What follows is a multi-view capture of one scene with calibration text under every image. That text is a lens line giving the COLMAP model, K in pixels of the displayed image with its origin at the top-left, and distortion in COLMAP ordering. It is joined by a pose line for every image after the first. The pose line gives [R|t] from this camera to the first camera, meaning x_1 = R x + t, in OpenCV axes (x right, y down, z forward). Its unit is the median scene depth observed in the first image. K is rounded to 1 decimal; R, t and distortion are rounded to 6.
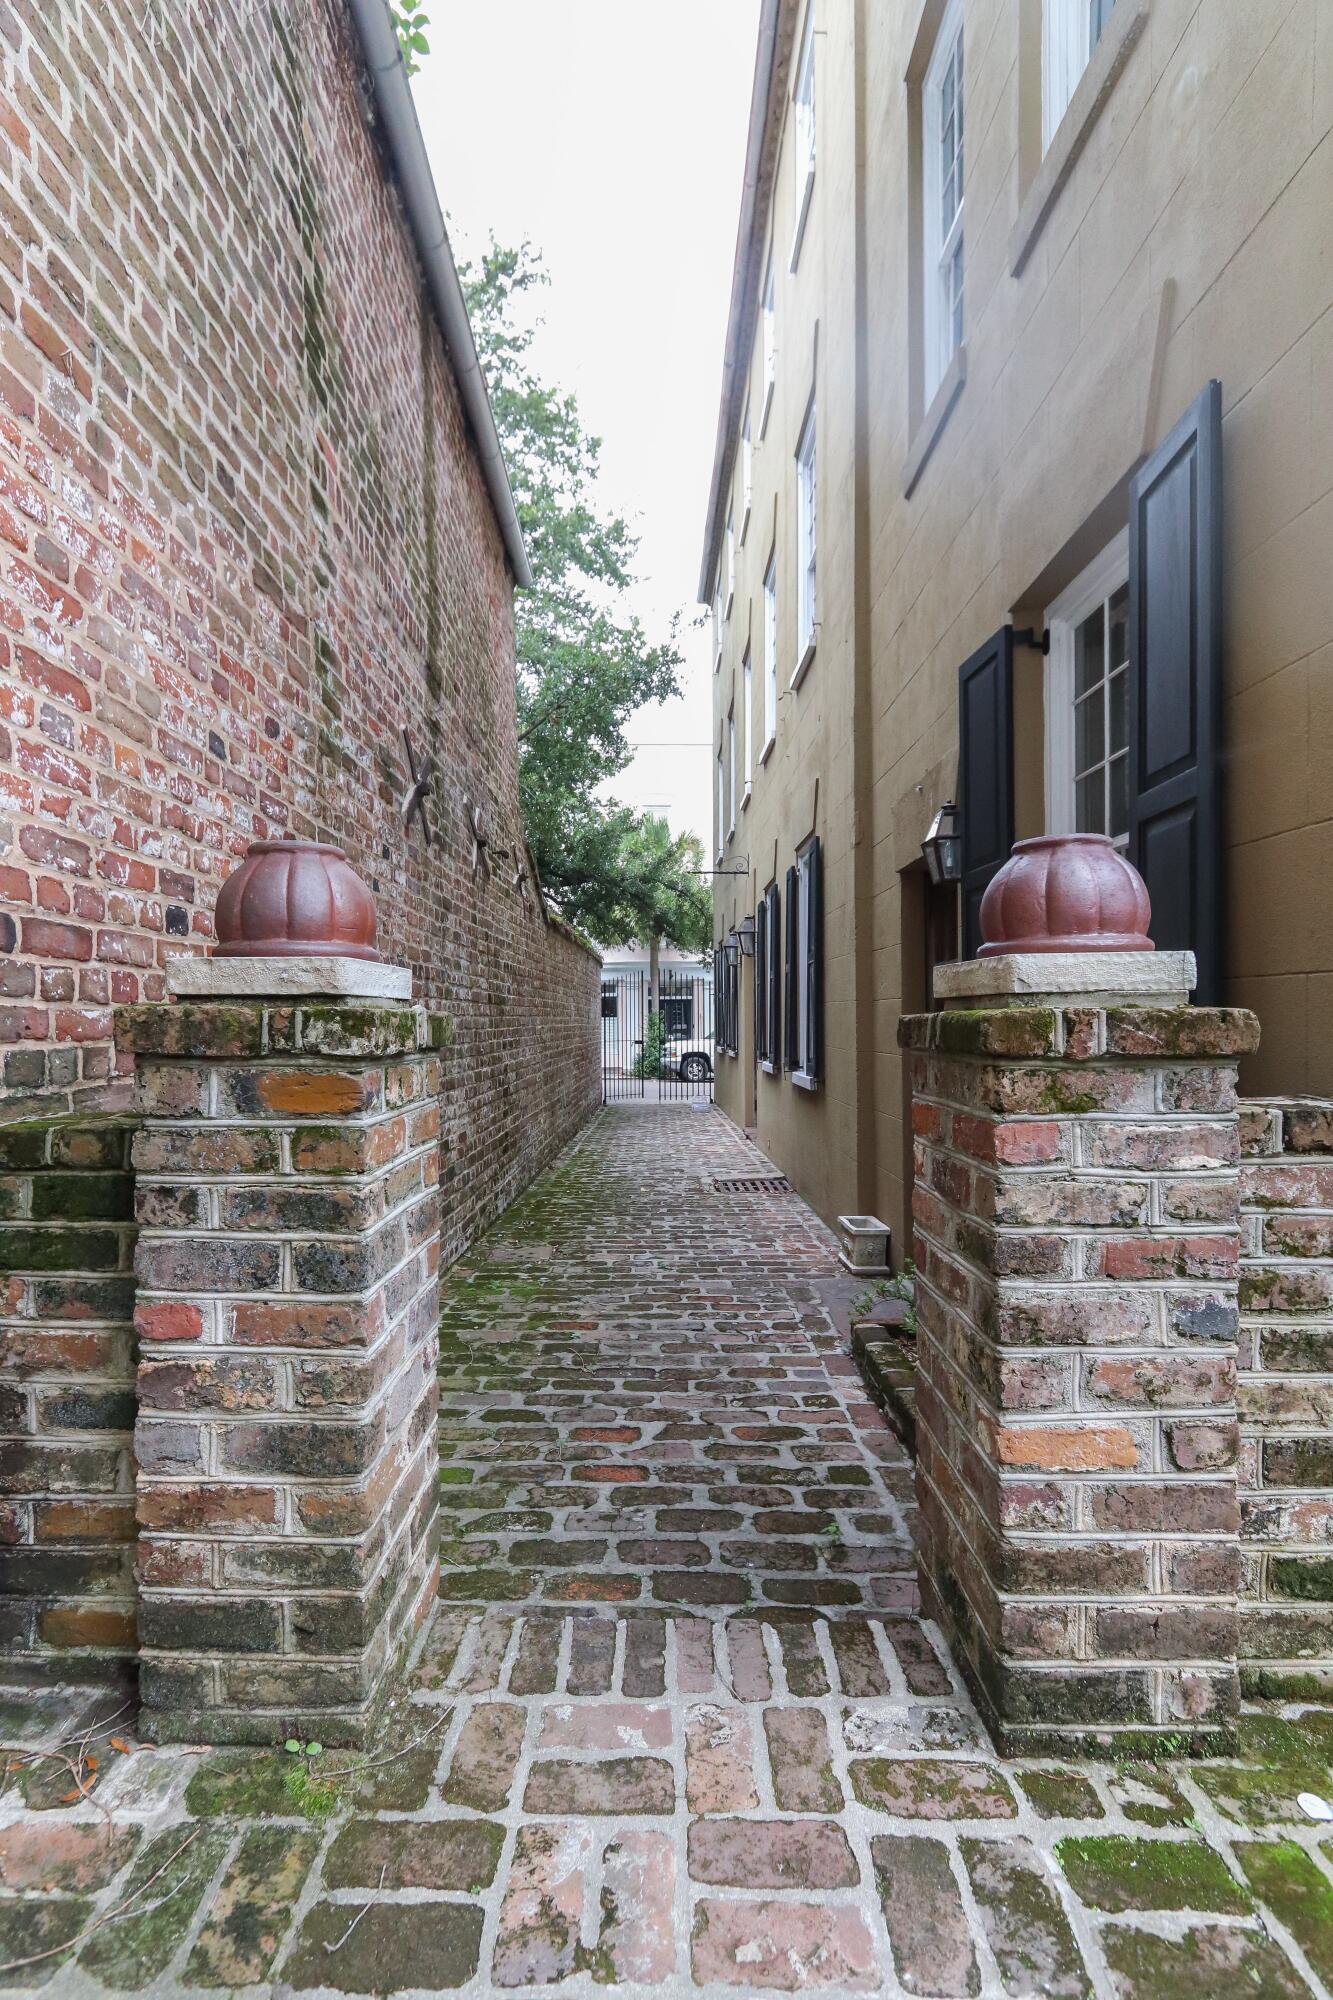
lens RADIAL K [[921.0, 0, 657.4], [0, 921.0, 1011.4], [0, 0, 1]] dist [0.004461, 0.001923]
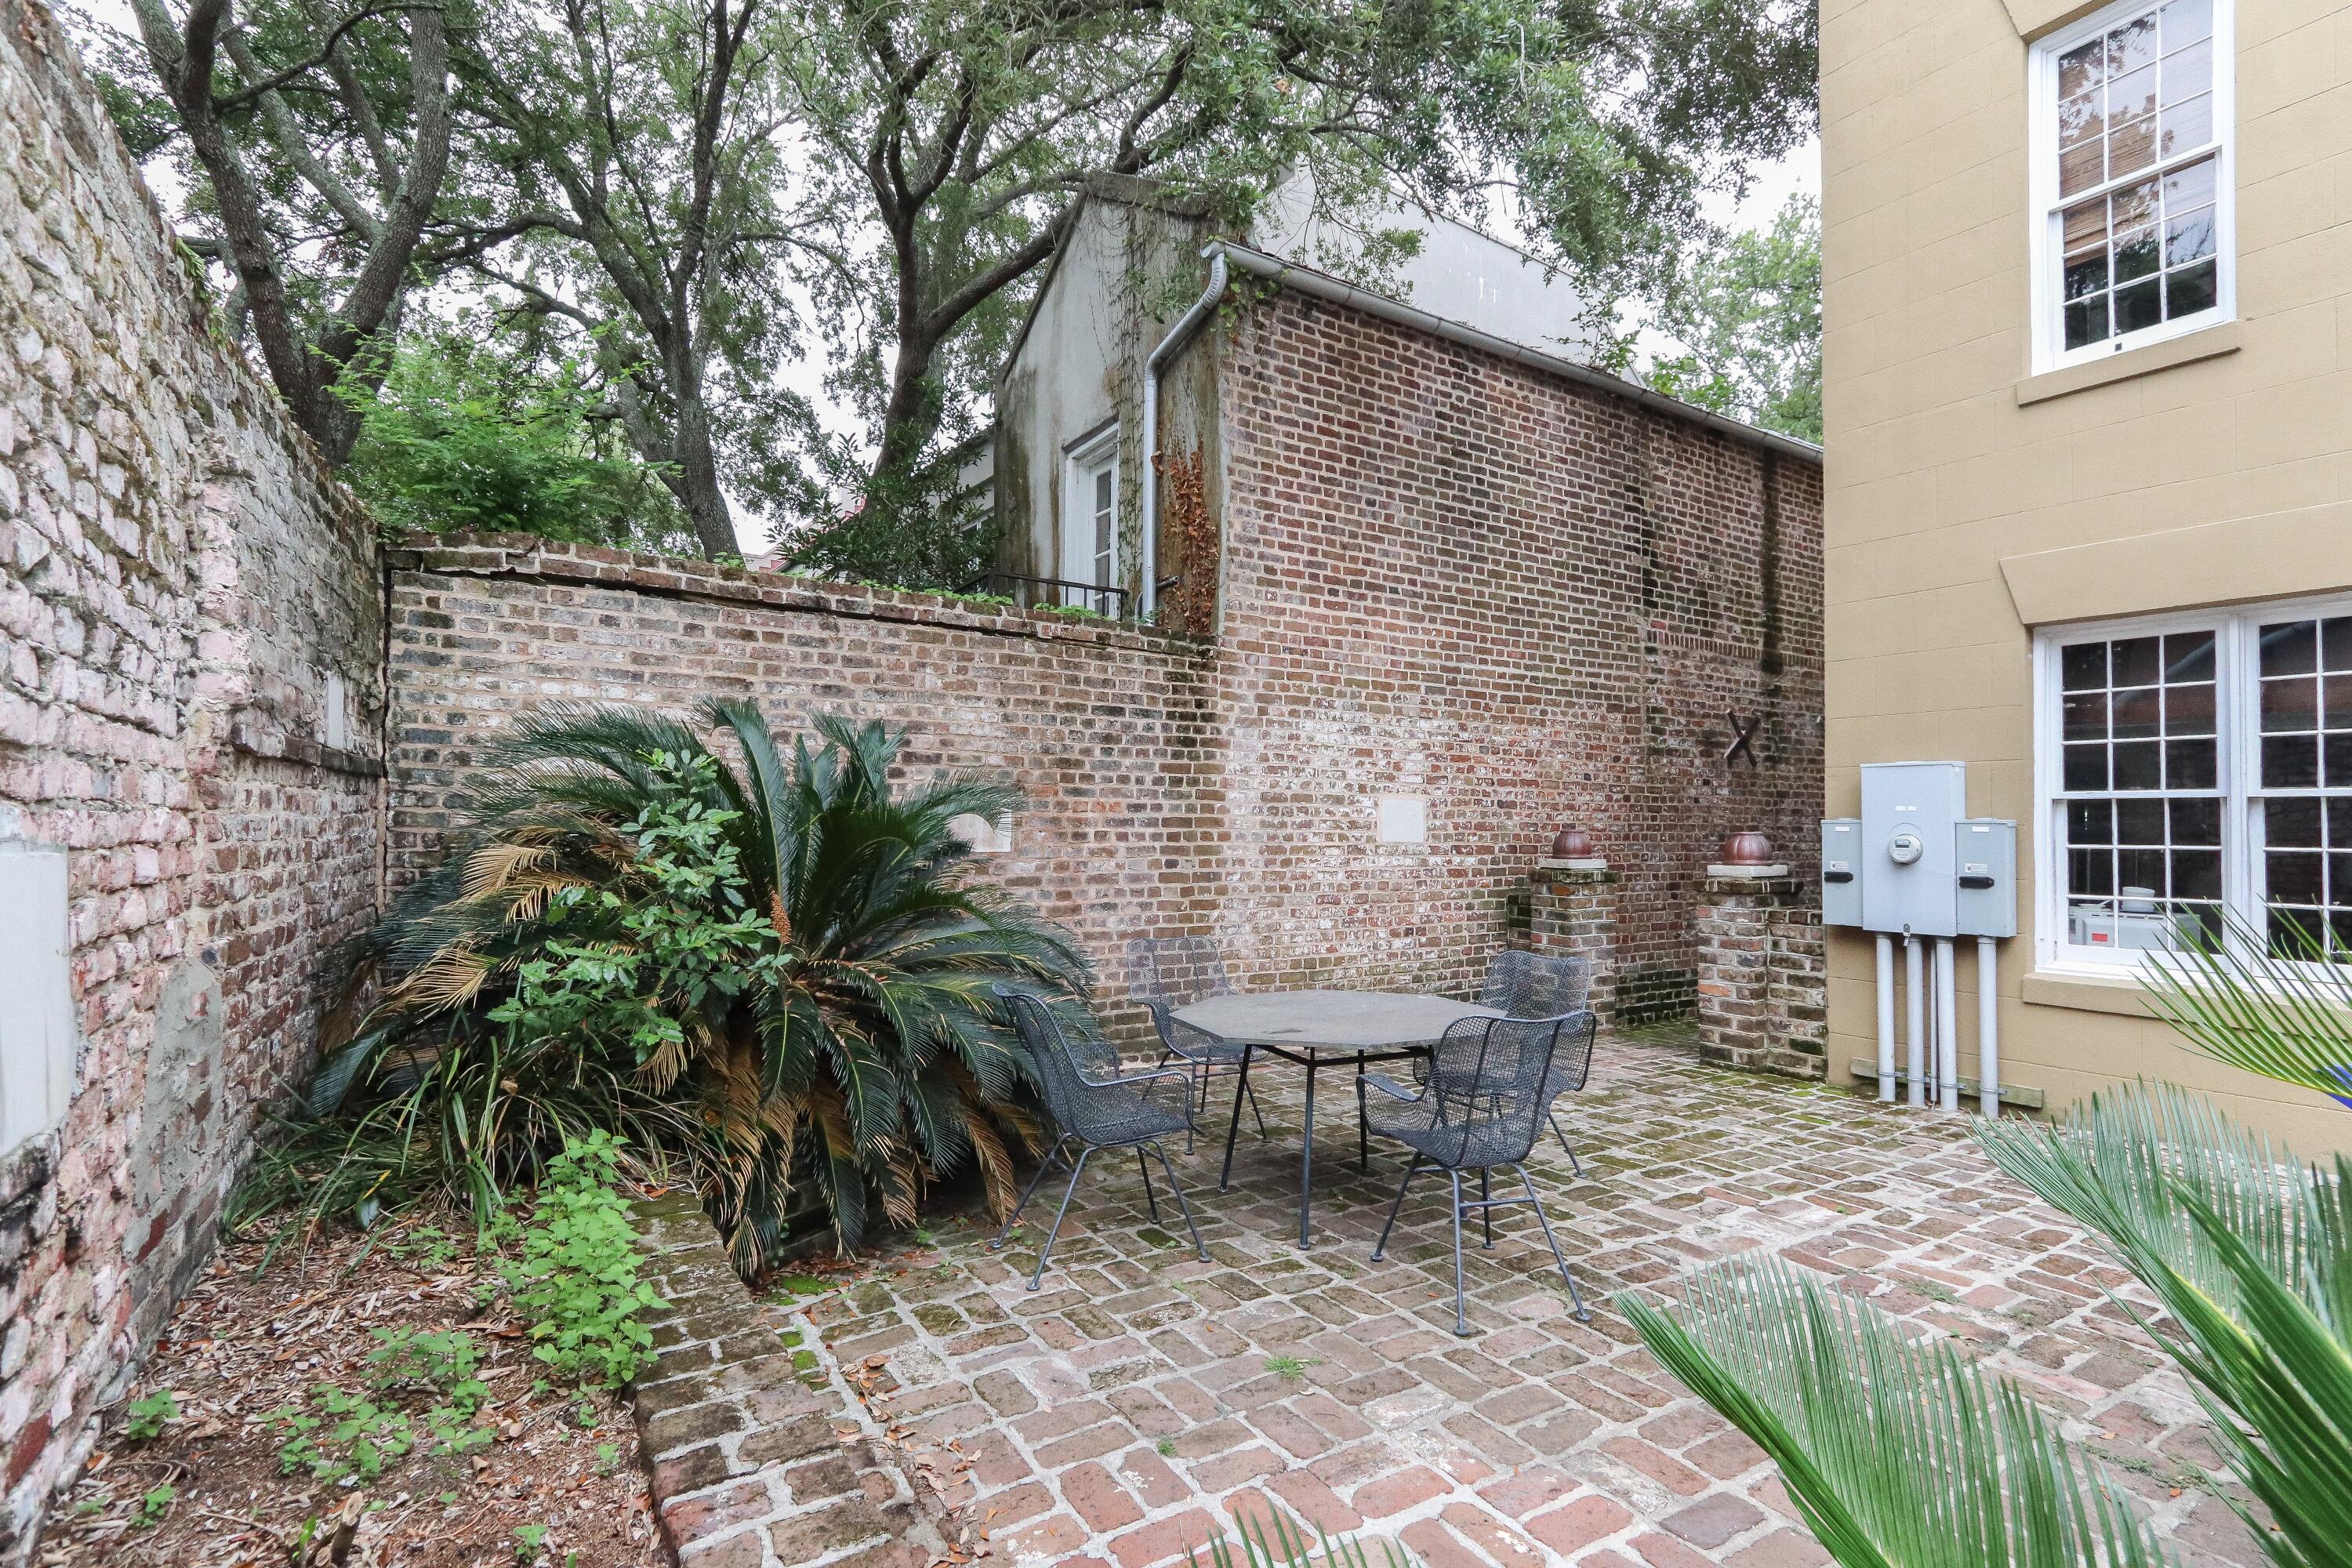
lens RADIAL K [[1218.0, 0, 1178.6], [0, 1218.0, 801.4], [0, 0, 1]] dist [0.000696, -0.000174]
pose [[0.530164, -0.011434, -0.847818, 3.677392], [-0.006233, 0.999830, -0.017382, -0.232735], [0.847872, 0.014499, 0.530002, -3.745156]]
